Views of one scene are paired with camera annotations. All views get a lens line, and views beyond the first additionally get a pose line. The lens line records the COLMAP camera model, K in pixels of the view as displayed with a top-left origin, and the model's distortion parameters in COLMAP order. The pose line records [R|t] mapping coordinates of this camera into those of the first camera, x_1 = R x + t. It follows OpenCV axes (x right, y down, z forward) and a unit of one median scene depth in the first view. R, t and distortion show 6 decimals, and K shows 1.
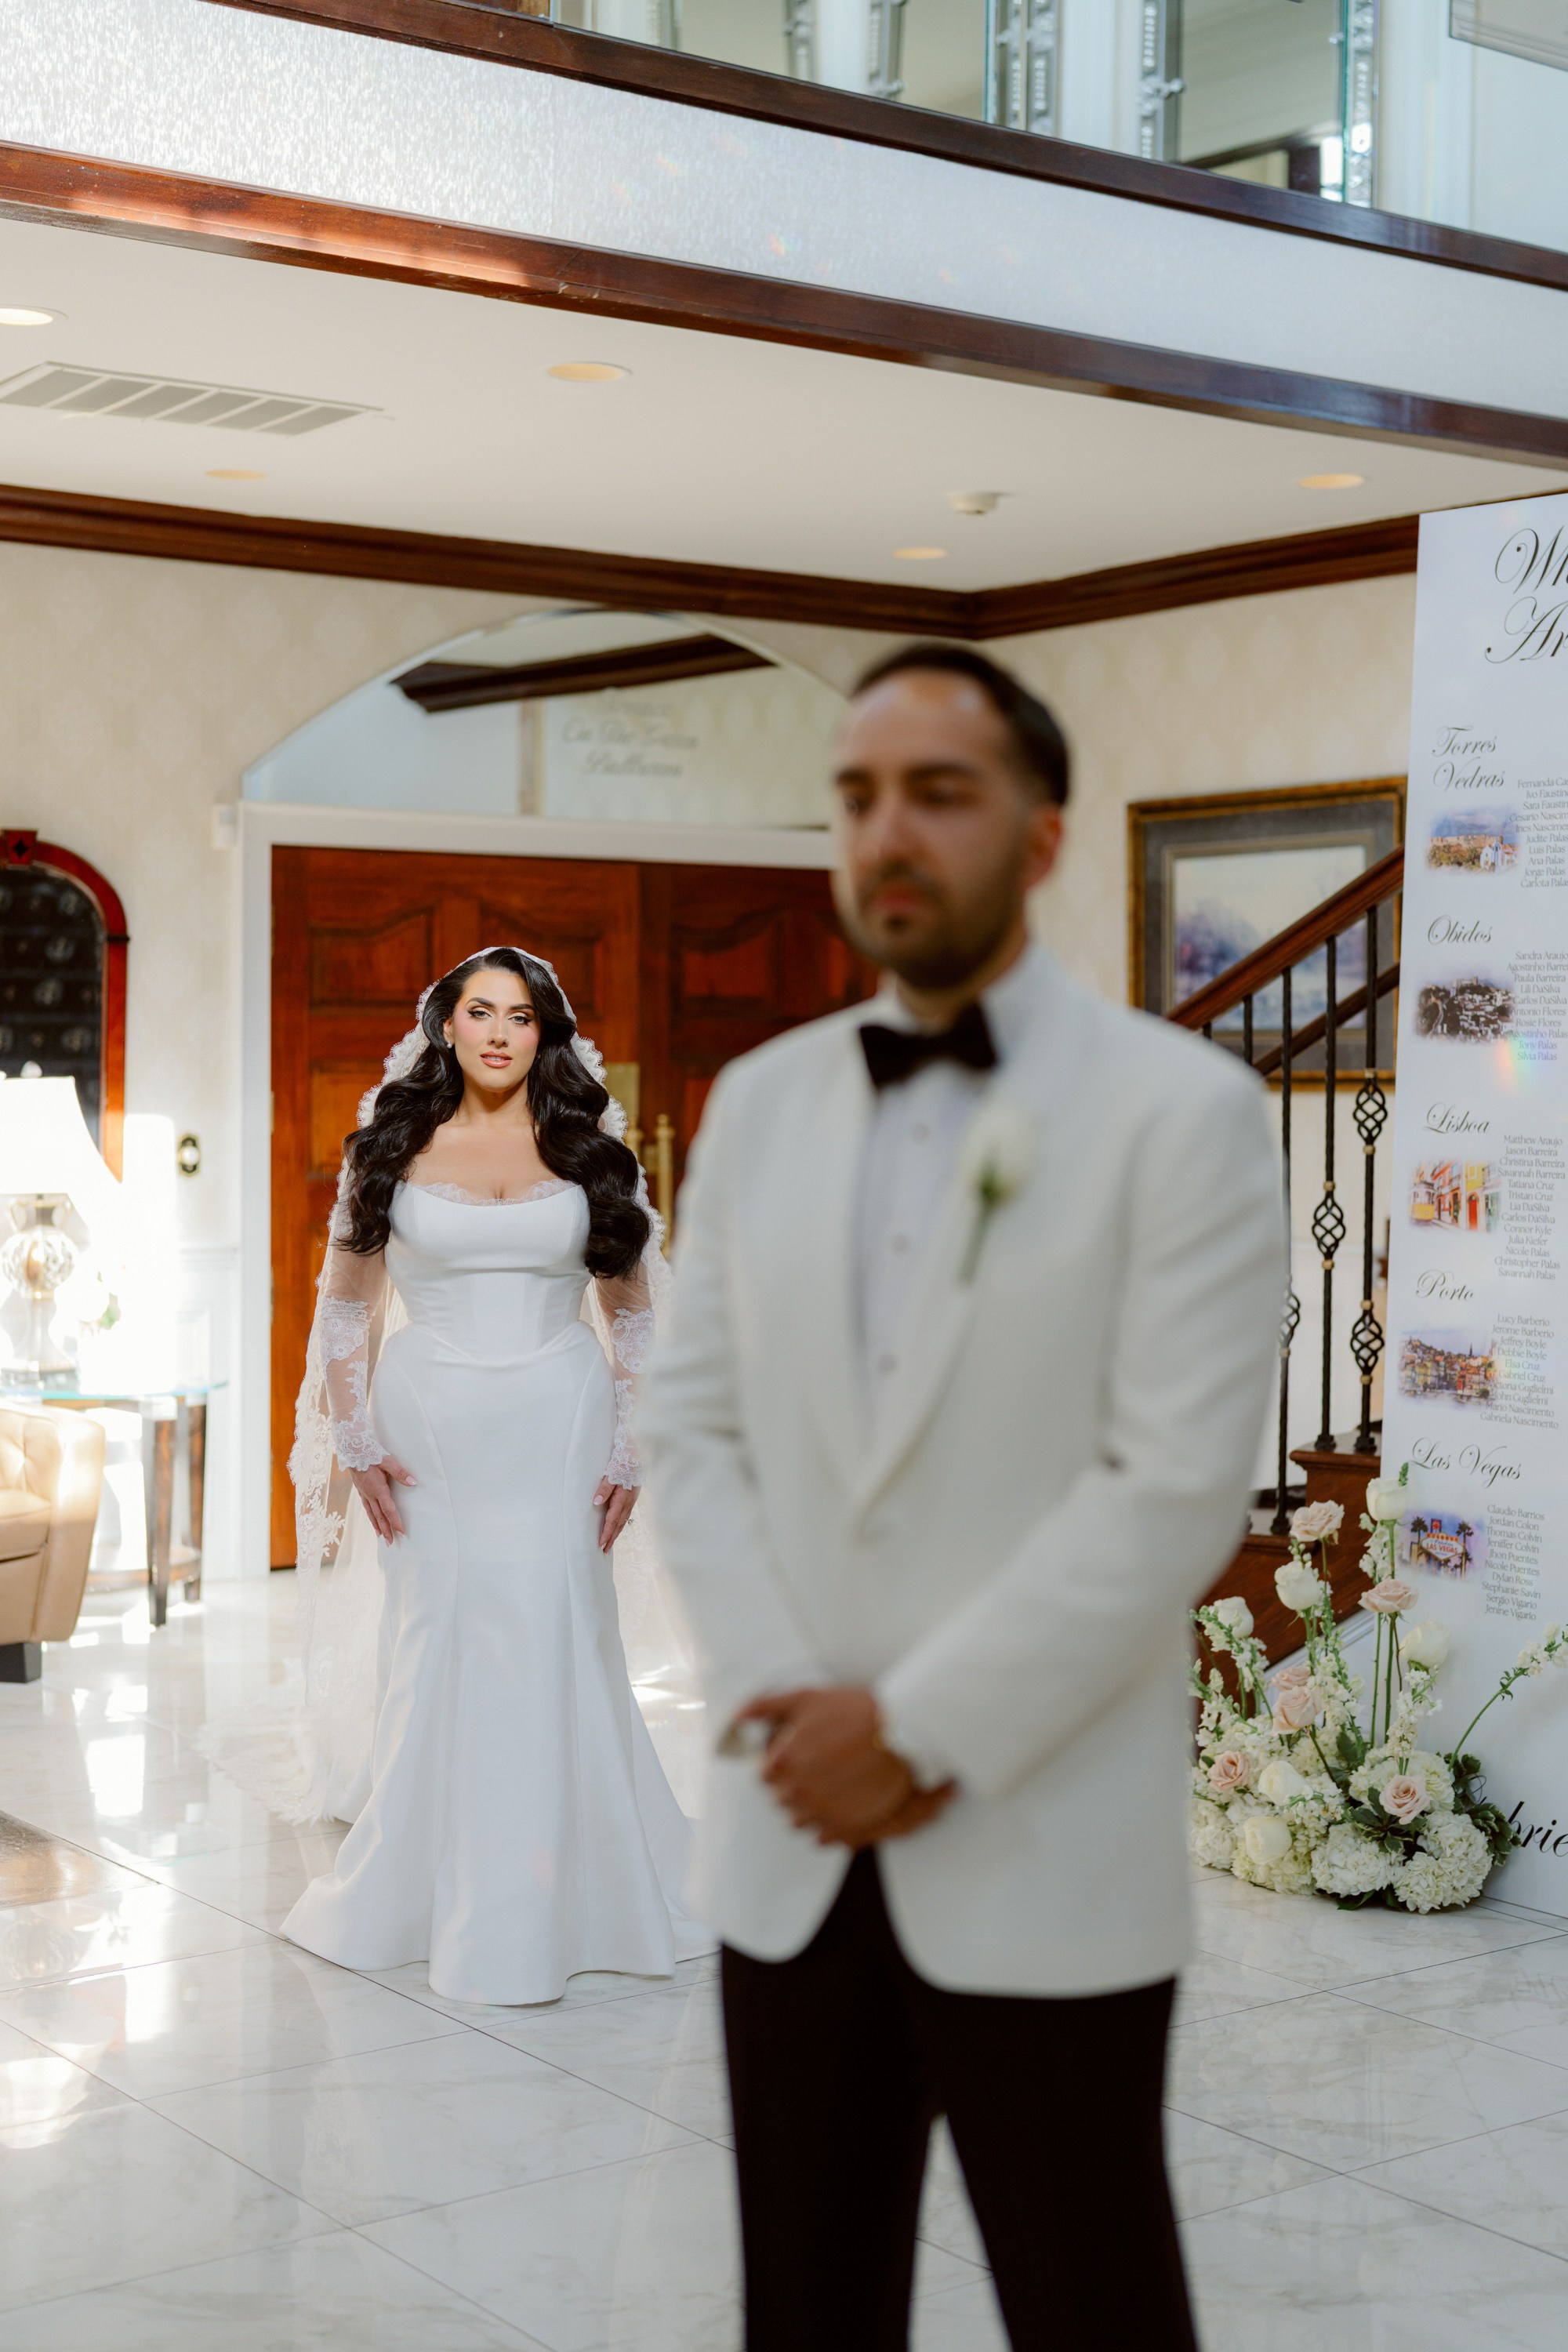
lens RADIAL K [[3284.3, 0, 830.7], [0, 3284.3, 1200.1], [0, 0, 1]] dist [0.015429, 0.000000]
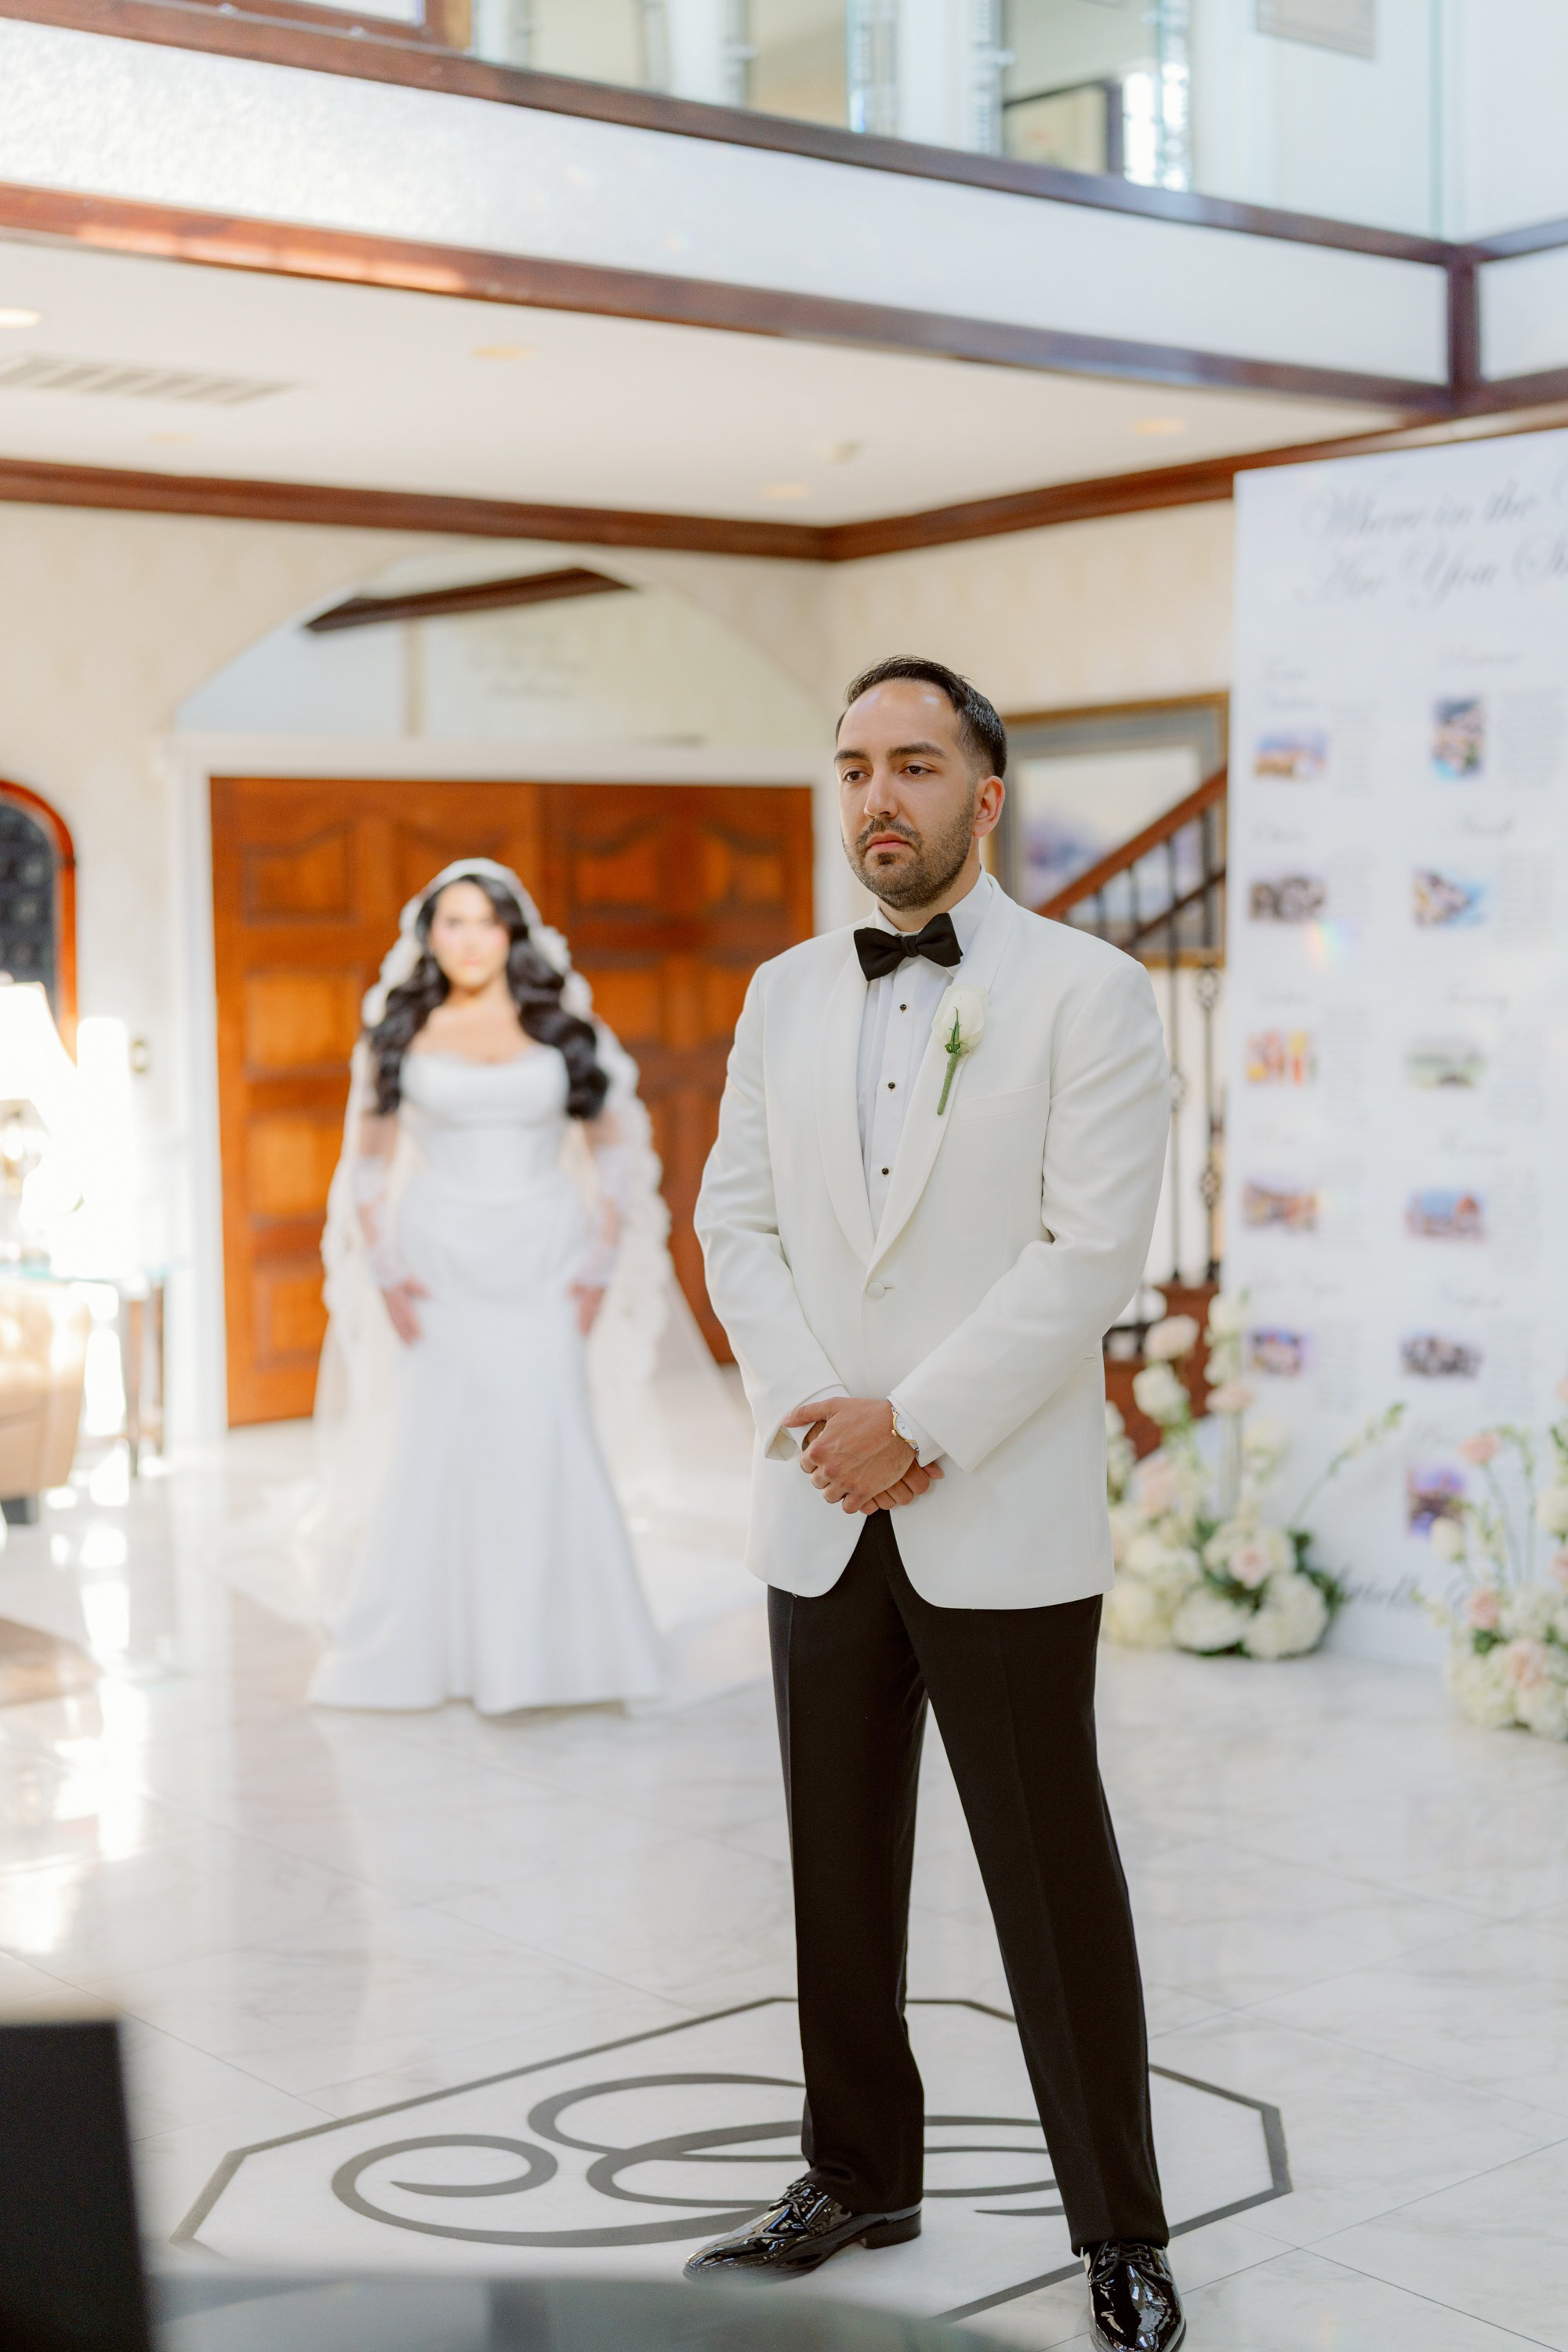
lens RADIAL K [[3284.3, 0, 801.8], [0, 3284.3, 1171.0], [0, 0, 1]] dist [0.015429, 0.000000]
pose [[0.998727, -0.027121, 0.042534, -0.031432], [0.026130, 0.999378, 0.023670, 0.006350], [-0.043149, -0.022529, 0.998815, -0.161397]]
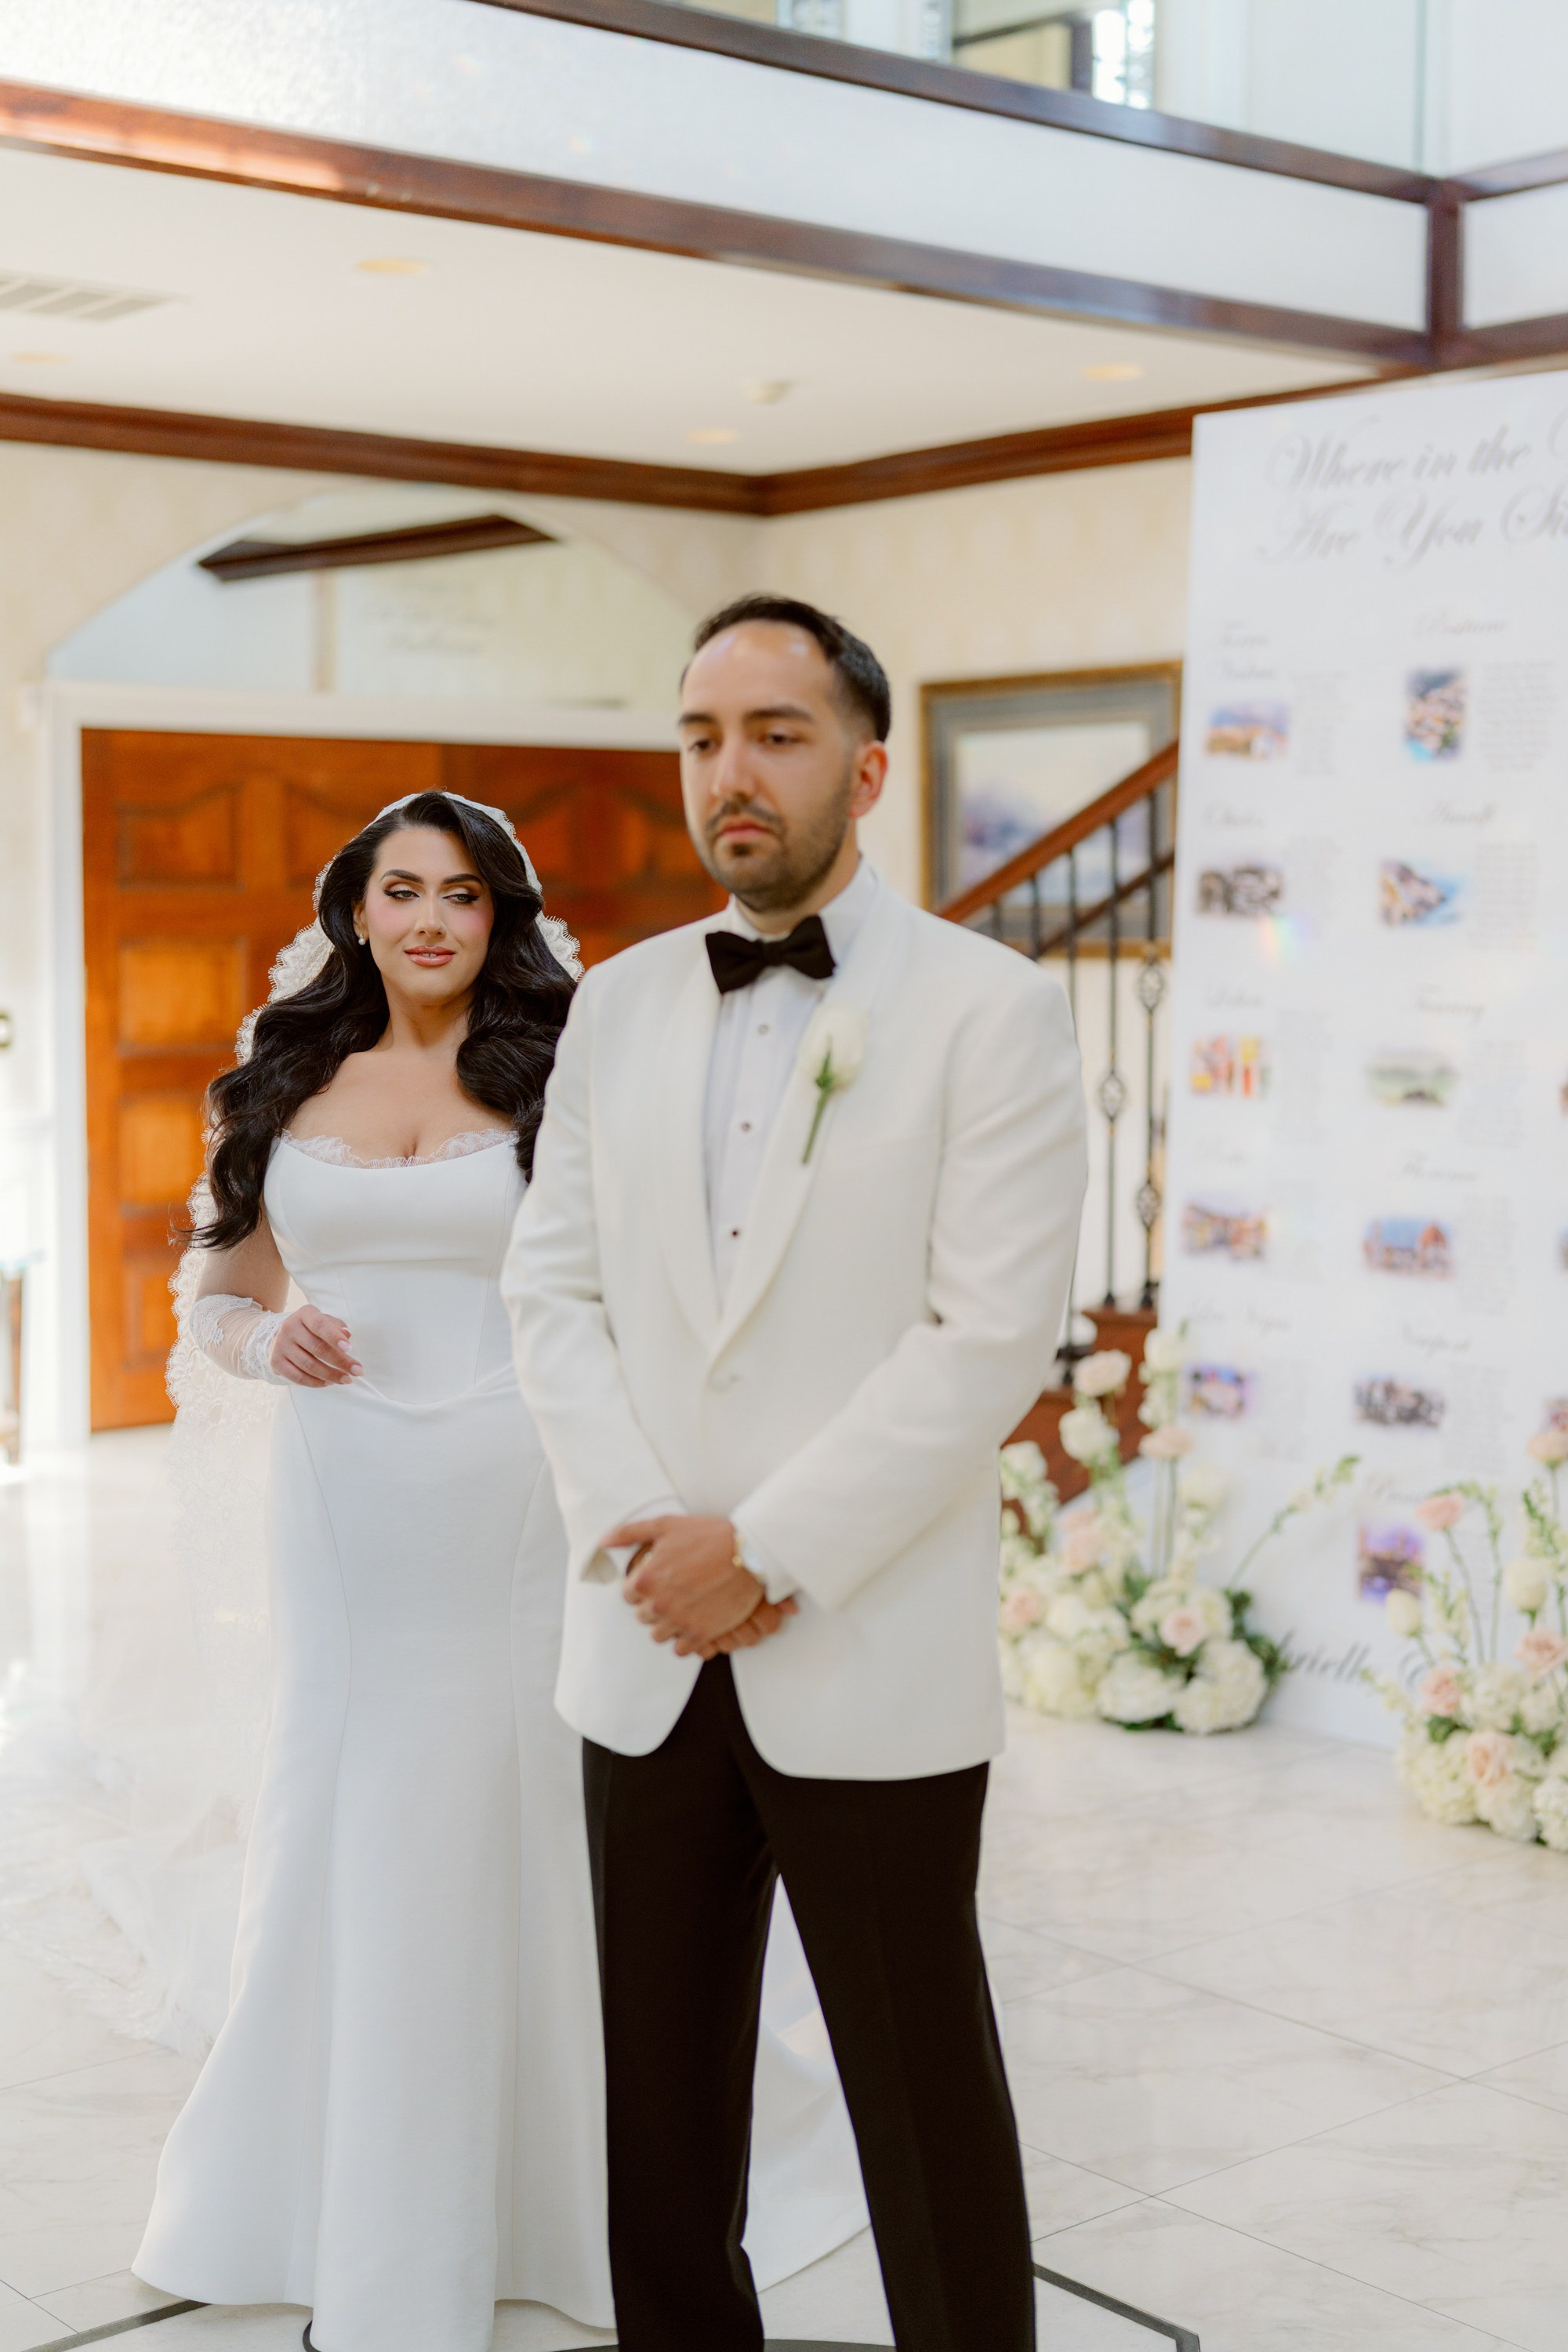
lens RADIAL K [[3284.3, 0, 807.9], [0, 3284.3, 1212.9], [0, 0, 1]] dist [0.015429, 0.000000]
pose [[0.998188, -0.009137, 0.059472, -0.009753], [0.006404, 0.998922, 0.045982, -0.003617], [-0.059828, -0.045517, 0.997170, -0.051707]]
